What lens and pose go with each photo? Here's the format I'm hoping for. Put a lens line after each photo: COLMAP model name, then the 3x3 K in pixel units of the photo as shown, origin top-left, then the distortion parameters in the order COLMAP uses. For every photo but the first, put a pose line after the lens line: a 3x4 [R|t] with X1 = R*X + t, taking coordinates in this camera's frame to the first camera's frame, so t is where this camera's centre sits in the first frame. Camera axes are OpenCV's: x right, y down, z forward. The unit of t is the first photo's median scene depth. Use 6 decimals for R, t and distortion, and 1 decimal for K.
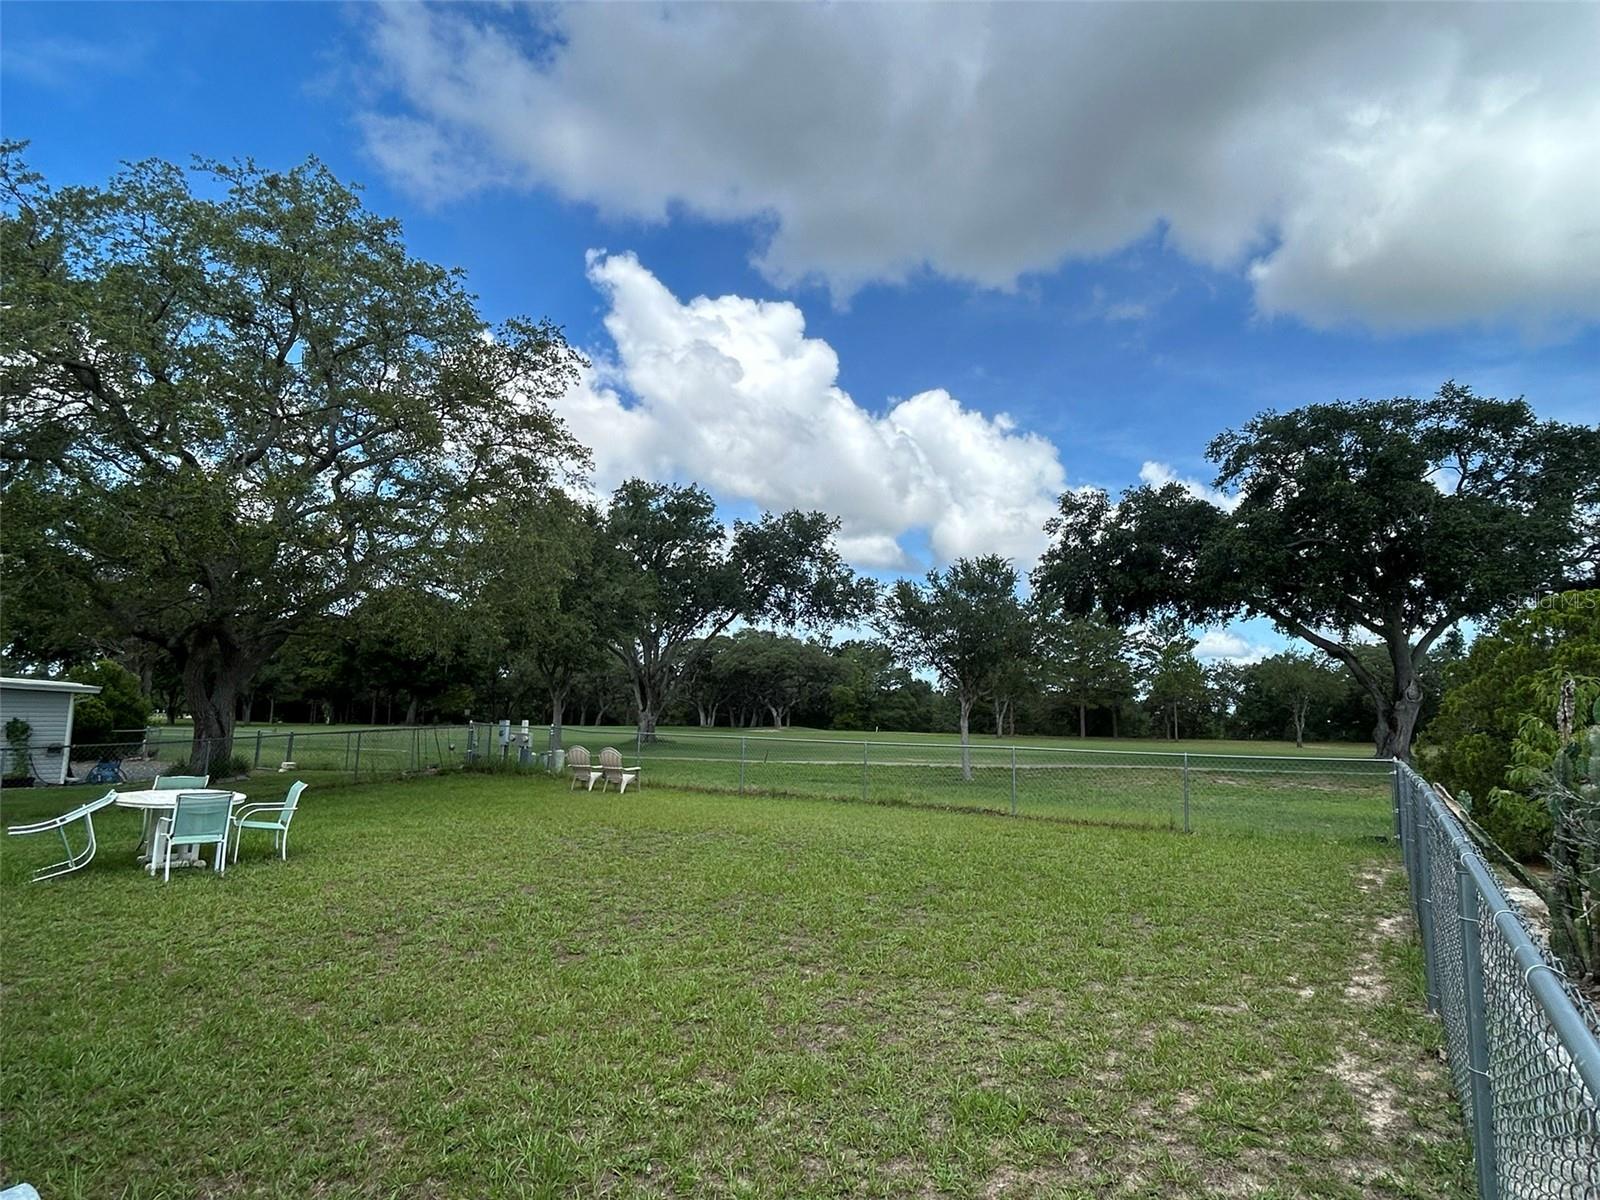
lens RADIAL K [[913.8, 0, 801.3], [0, 913.8, 597.7], [0, 0, 1]] dist [-0.011503, 0.008961]
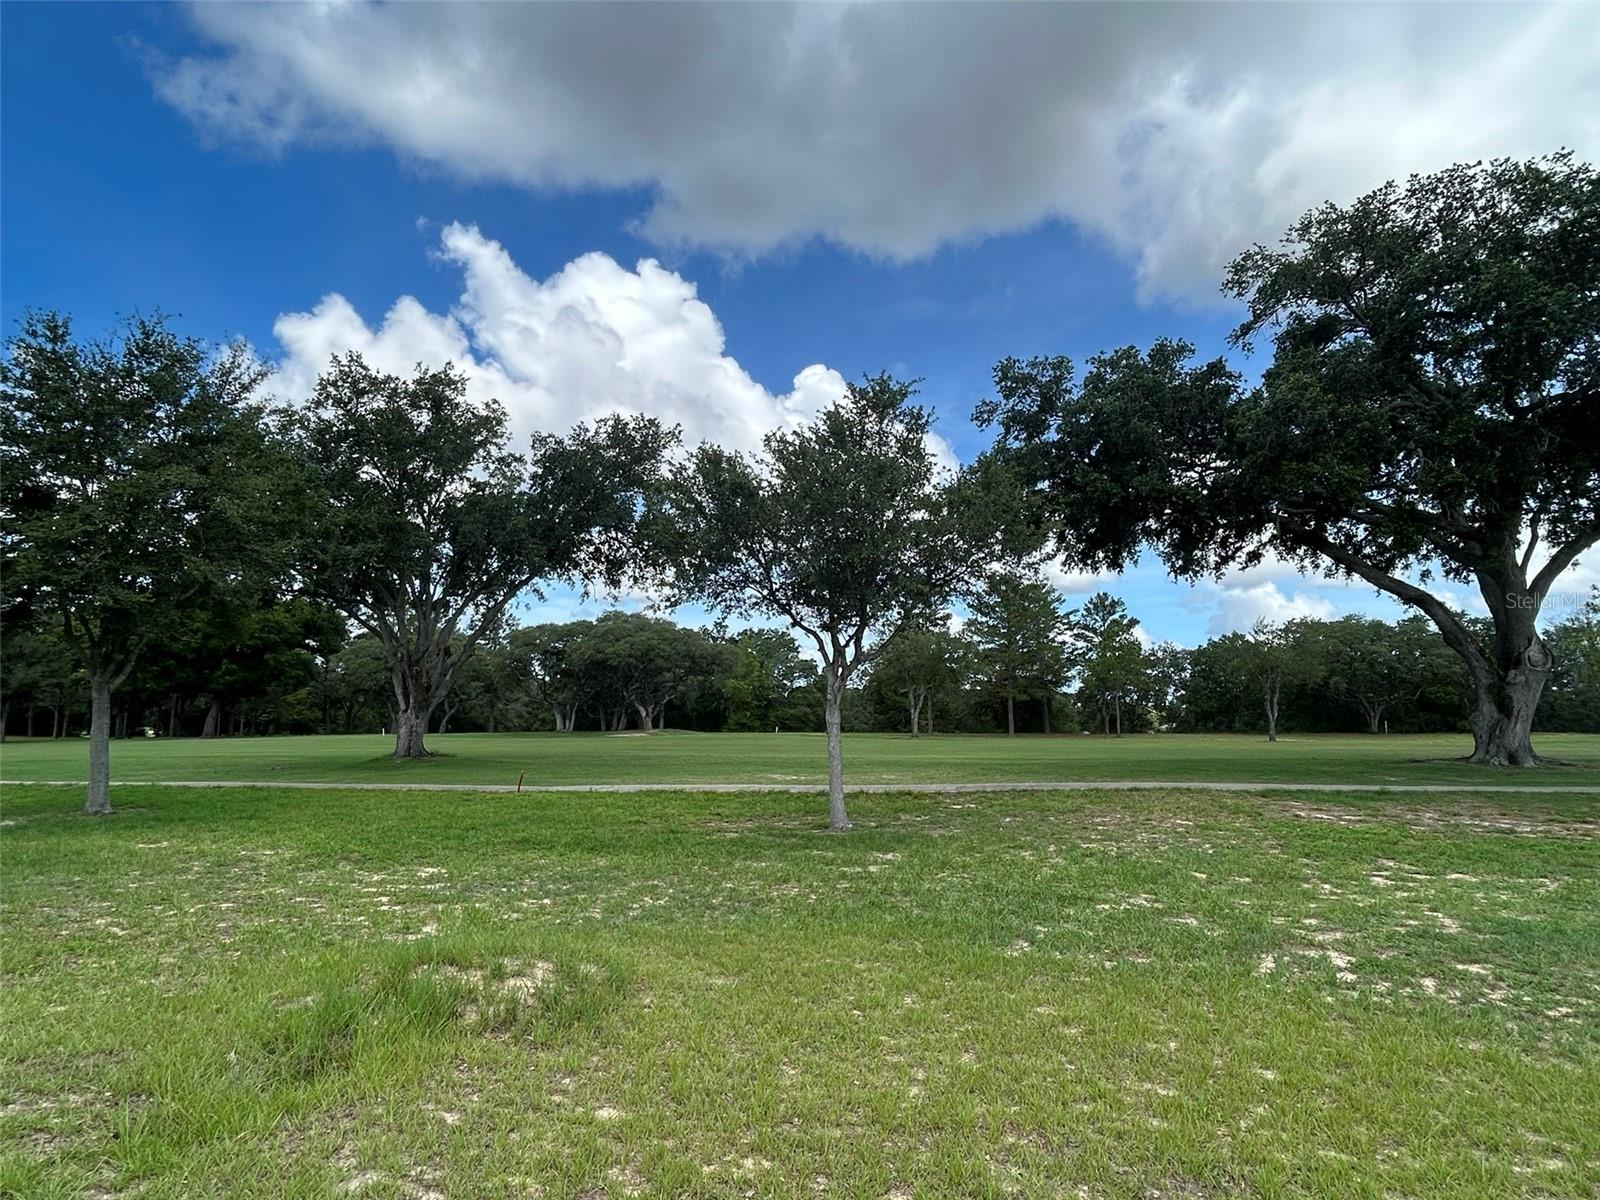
lens RADIAL K [[913.8, 0, 802.6], [0, 913.8, 595.8], [0, 0, 1]] dist [-0.011503, 0.008961]
pose [[0.996049, -0.009528, 0.088293, 0.041101], [0.009793, 0.999949, -0.002564, 0.024932], [-0.088264, 0.003419, 0.996091, 0.172248]]
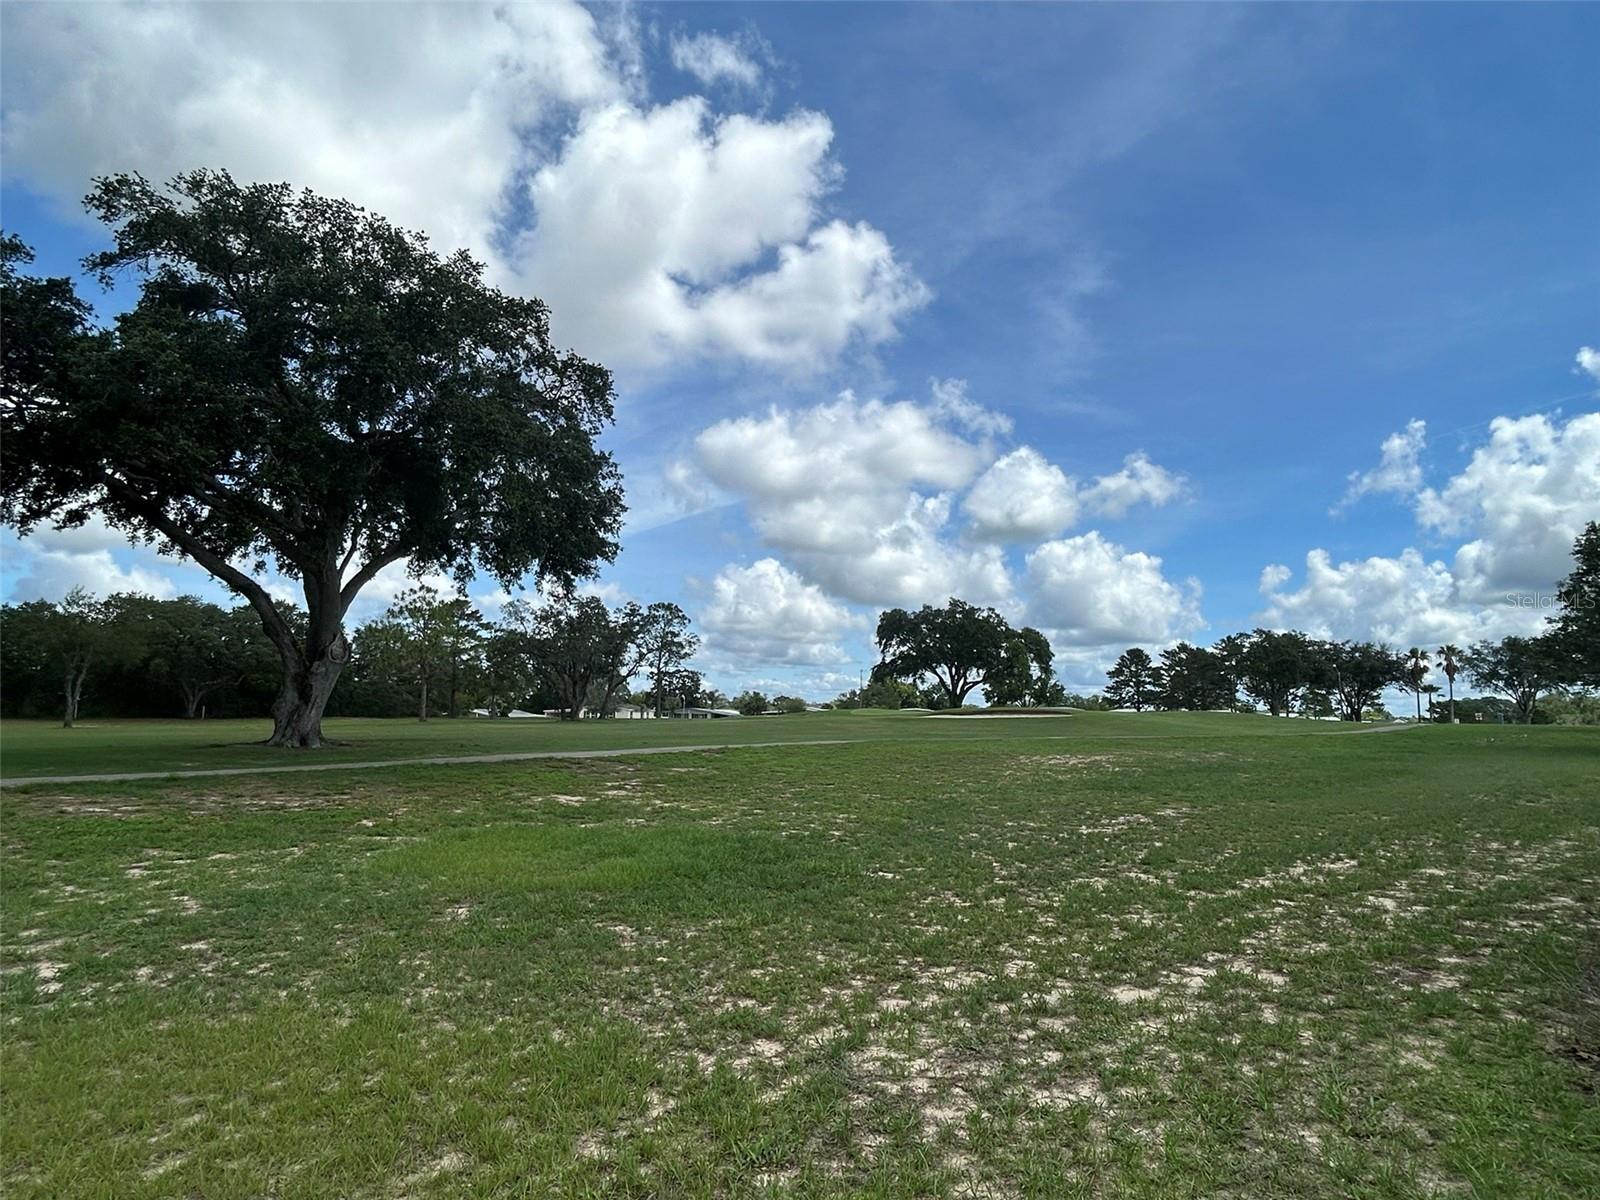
lens RADIAL K [[913.8, 0, 804.0], [0, 913.8, 596.1], [0, 0, 1]] dist [-0.011503, 0.008961]
pose [[0.338586, 0.097831, 0.935836, 0.044902], [-0.124085, 0.990536, -0.058655, 0.024566], [-0.932718, -0.096263, 0.347521, 0.169593]]
